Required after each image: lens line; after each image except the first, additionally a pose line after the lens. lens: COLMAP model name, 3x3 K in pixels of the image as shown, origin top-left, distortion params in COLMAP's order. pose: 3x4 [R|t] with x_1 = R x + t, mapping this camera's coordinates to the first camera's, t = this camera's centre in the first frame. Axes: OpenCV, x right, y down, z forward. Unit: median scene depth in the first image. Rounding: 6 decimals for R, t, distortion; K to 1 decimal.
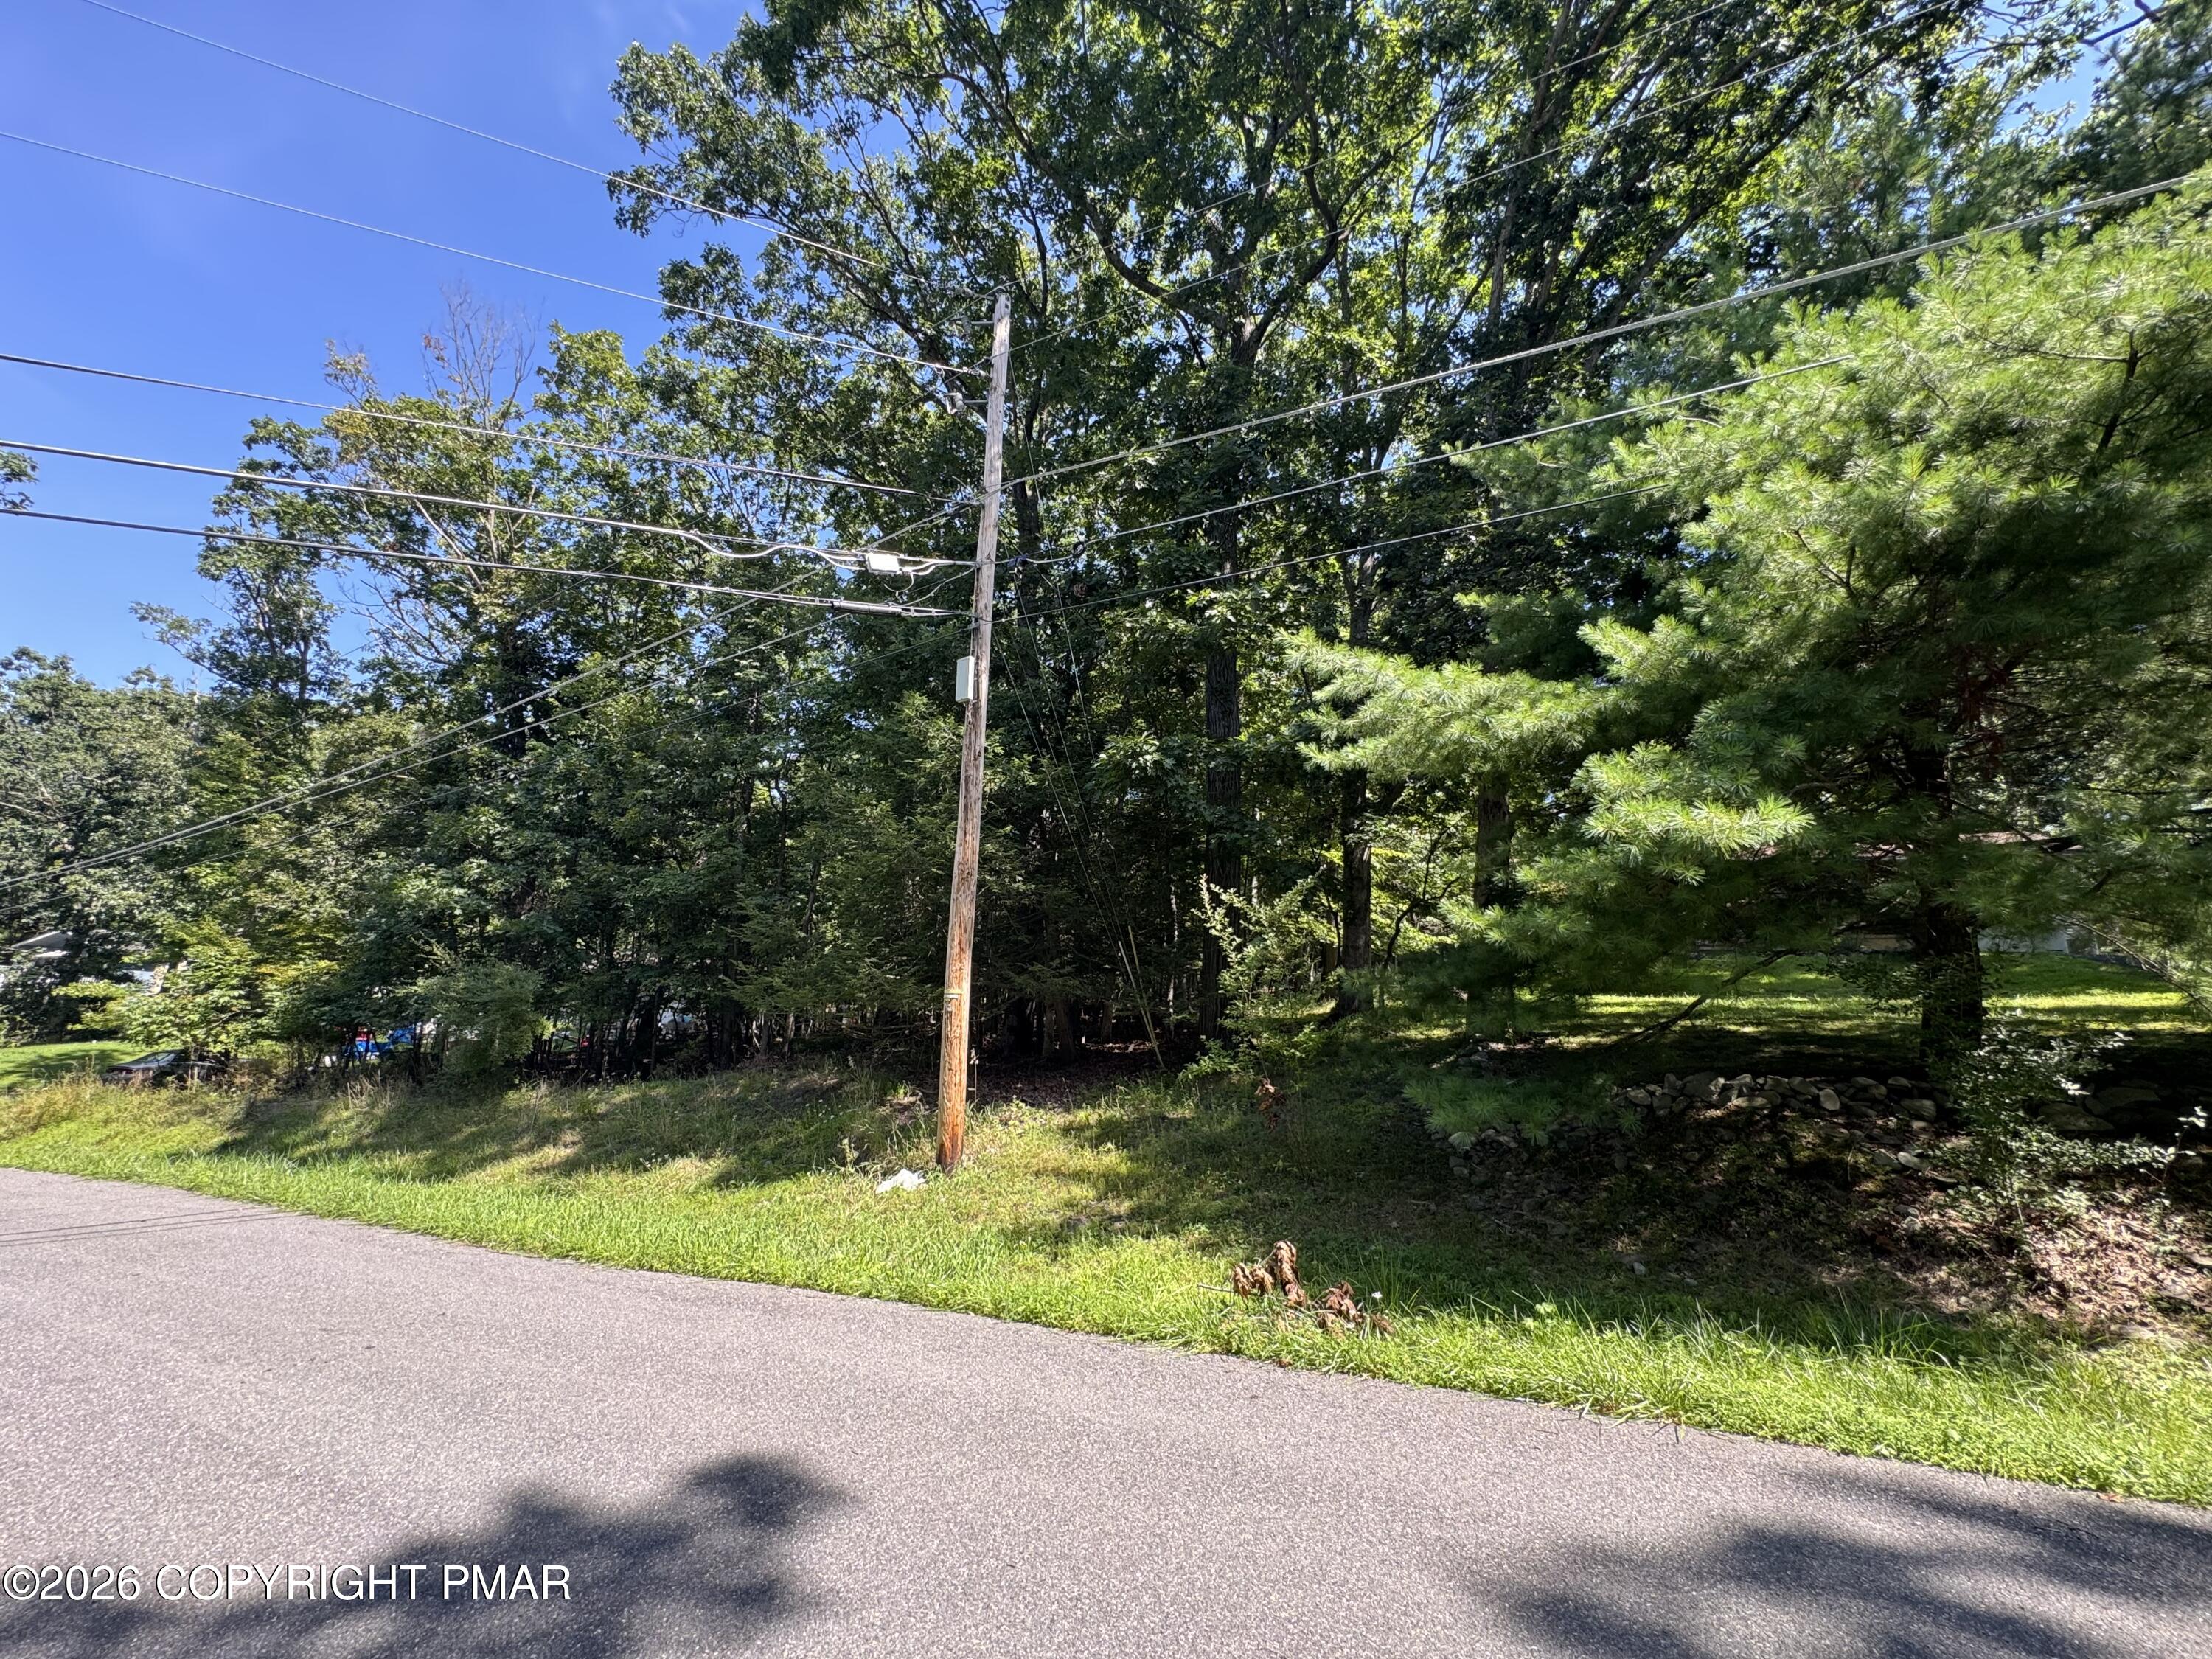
lens RADIAL K [[946.4, 0, 1106.0], [0, 946.4, 829.5], [0, 0, 1]] dist [-0.000841, 0.000429]
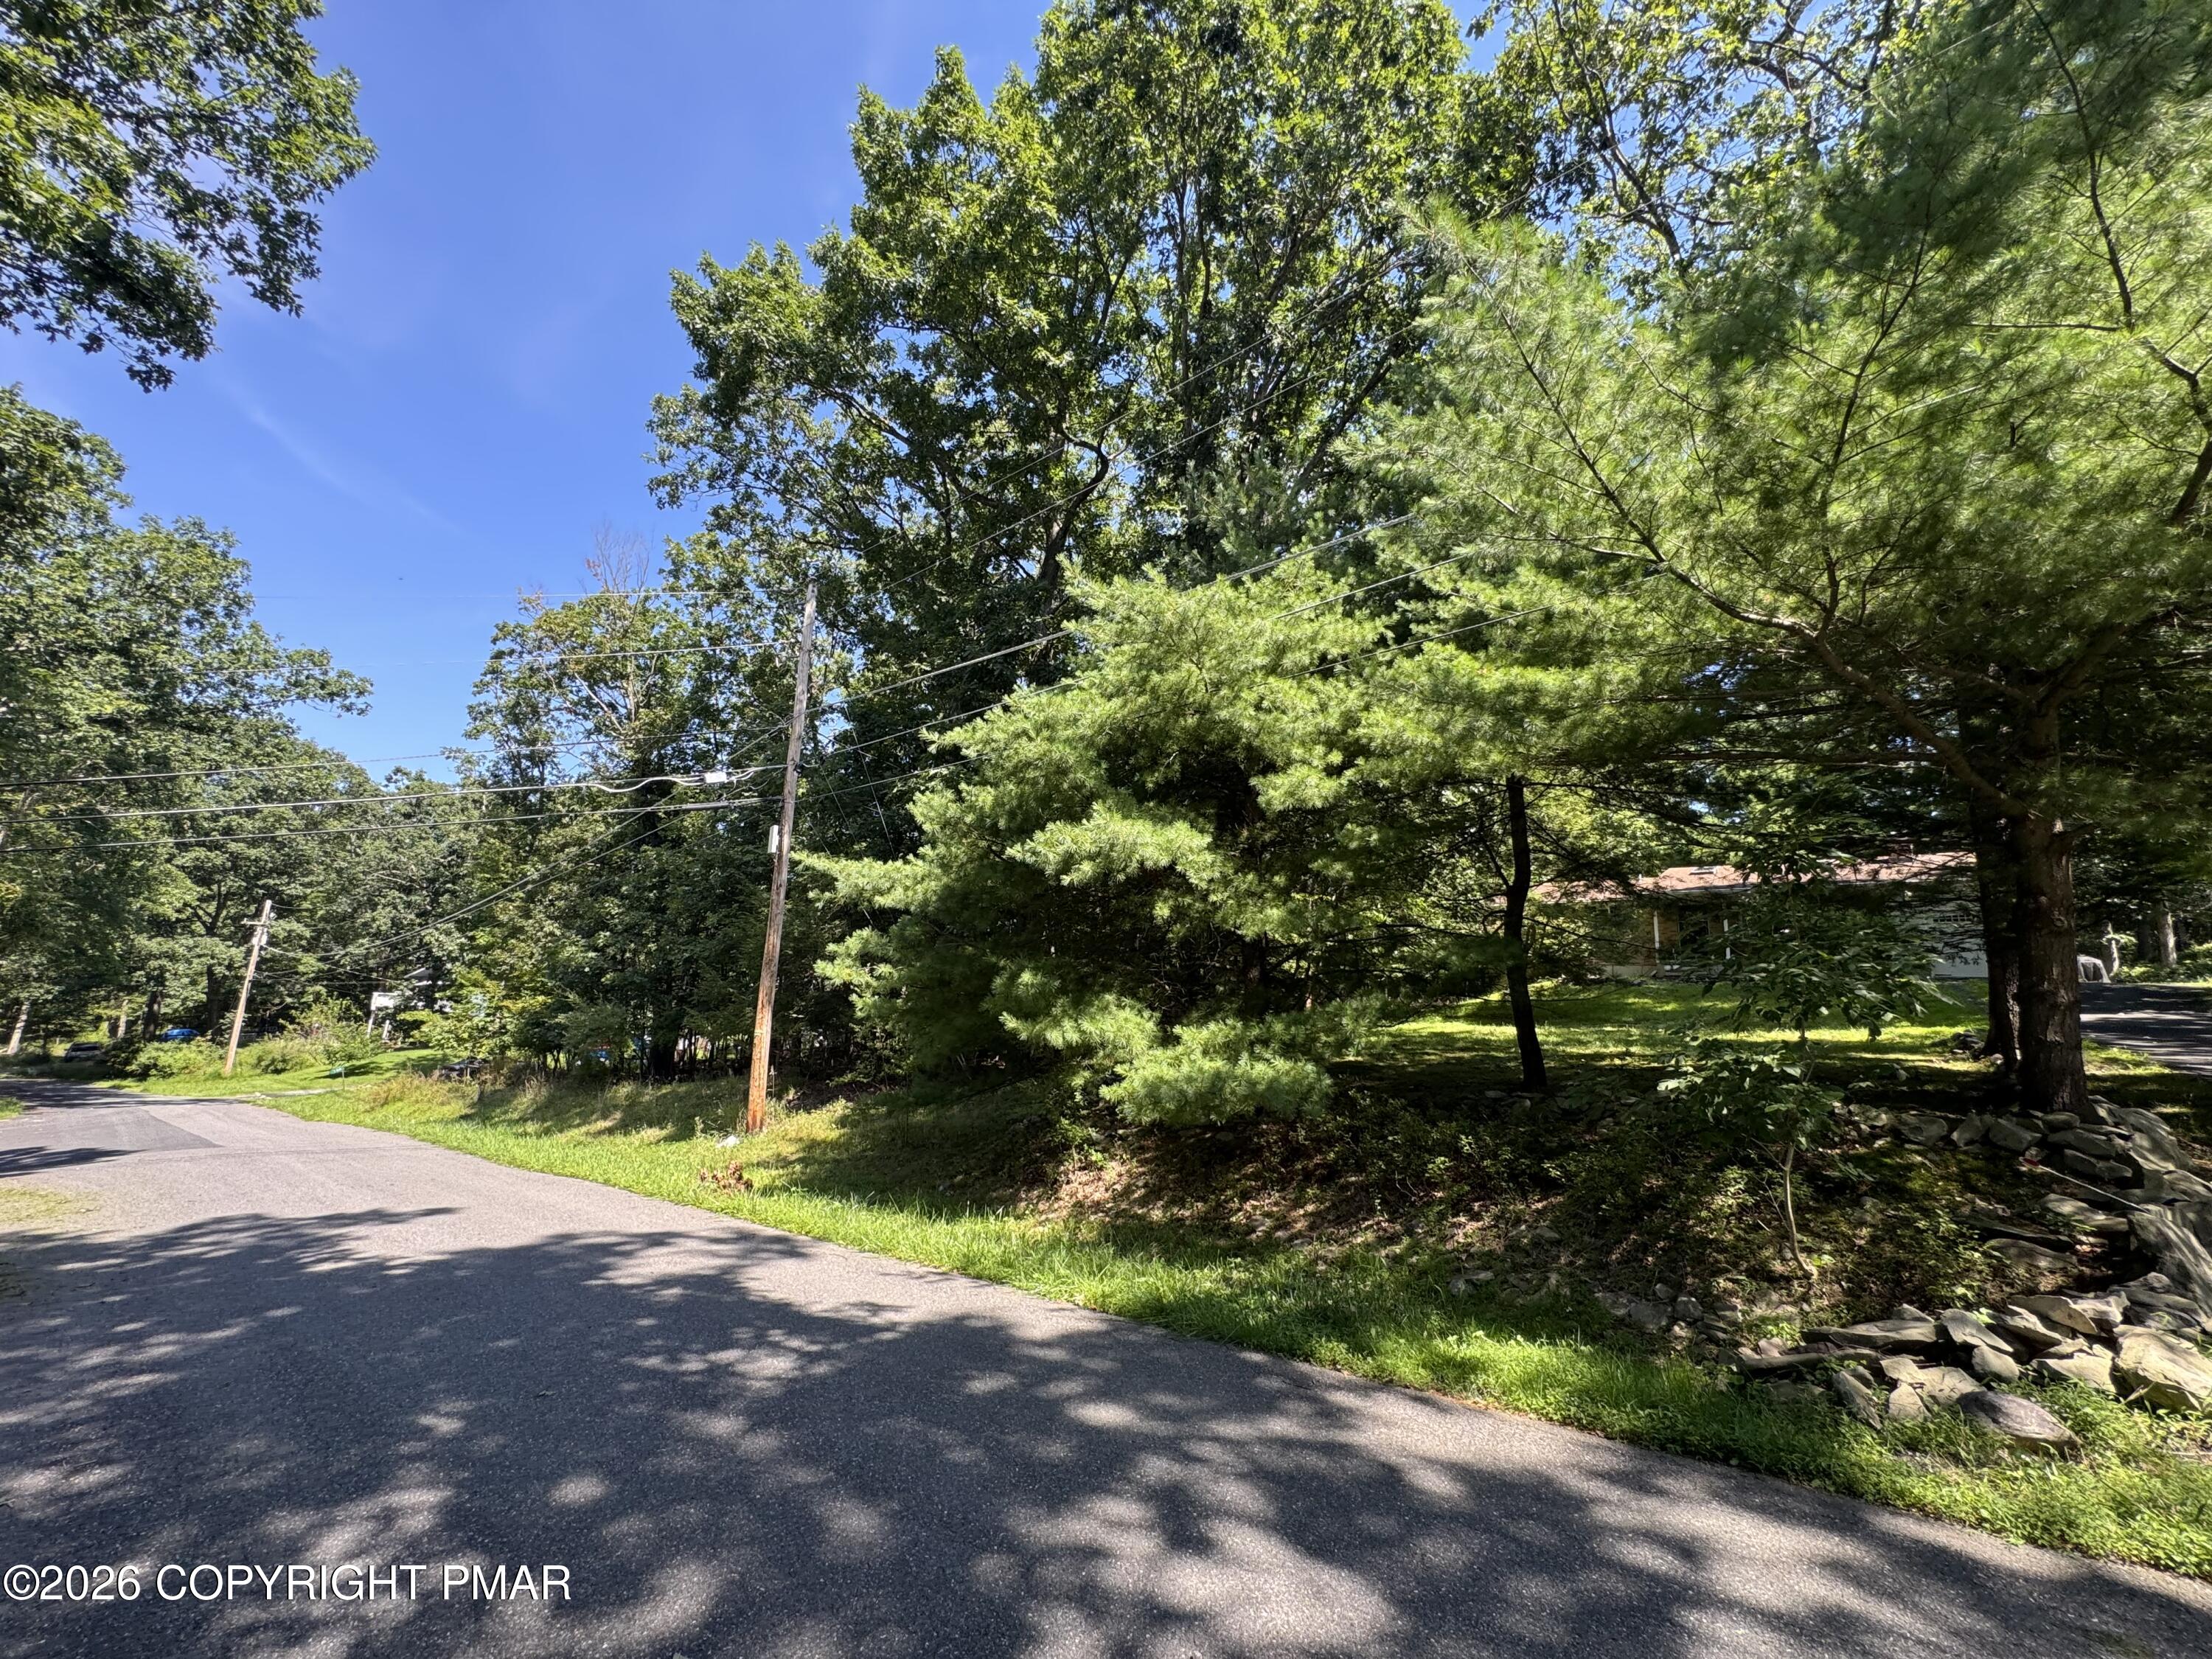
lens RADIAL K [[946.4, 0, 1106.0], [0, 946.4, 829.5], [0, 0, 1]] dist [-0.000841, 0.000429]
pose [[0.970177, -0.048587, -0.237477, 0.362750], [0.048403, 0.998806, -0.006612, -0.062918], [0.237515, -0.005080, 0.971371, -0.209729]]
